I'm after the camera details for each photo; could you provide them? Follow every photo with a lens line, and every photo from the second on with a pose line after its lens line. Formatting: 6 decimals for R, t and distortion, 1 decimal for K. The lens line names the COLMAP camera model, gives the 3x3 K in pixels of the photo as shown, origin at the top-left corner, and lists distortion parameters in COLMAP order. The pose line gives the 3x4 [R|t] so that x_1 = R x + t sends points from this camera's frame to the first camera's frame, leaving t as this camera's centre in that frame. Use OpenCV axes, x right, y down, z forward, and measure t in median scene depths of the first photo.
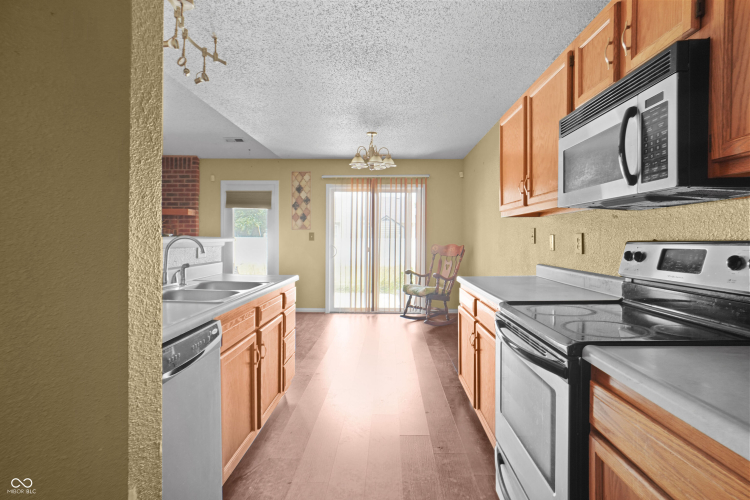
lens RADIAL K [[401.1, 0, 377.6], [0, 401.1, 241.6], [0, 0, 1]] dist [-0.014556, 0.000666]
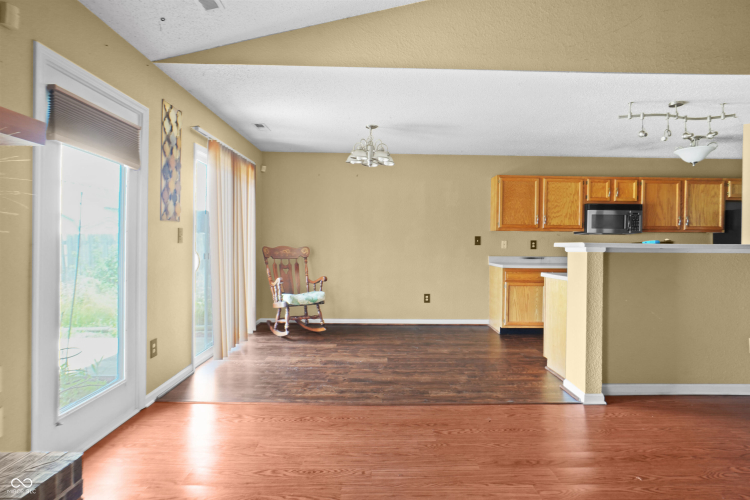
lens RADIAL K [[401.1, 0, 377.6], [0, 401.1, 241.6], [0, 0, 1]] dist [-0.014556, 0.000666]
pose [[-0.040493, -0.002174, 0.999177, -0.698404], [-0.002038, 0.999996, 0.002093, -0.005677], [-0.999178, -0.001952, -0.040497, 0.764523]]
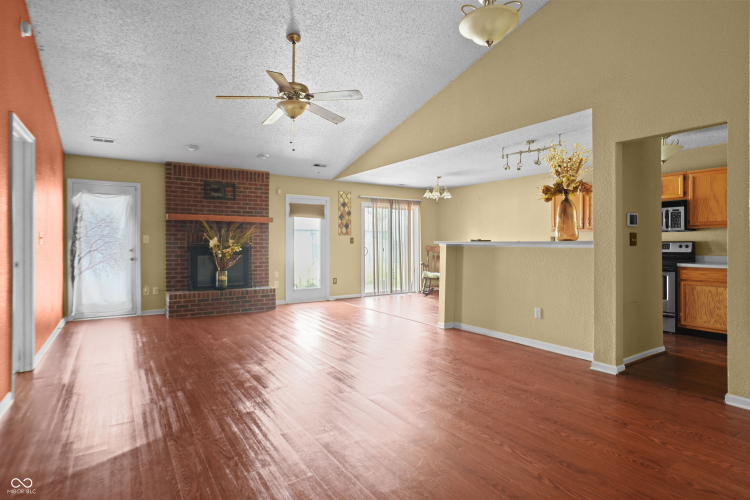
lens RADIAL K [[401.1, 0, 377.6], [0, 401.1, 241.6], [0, 0, 1]] dist [-0.014556, 0.000666]
pose [[0.823893, -0.003962, 0.566732, -0.851164], [0.008885, 0.999943, -0.005926, -0.000327], [-0.566676, 0.009917, 0.823881, -0.147131]]
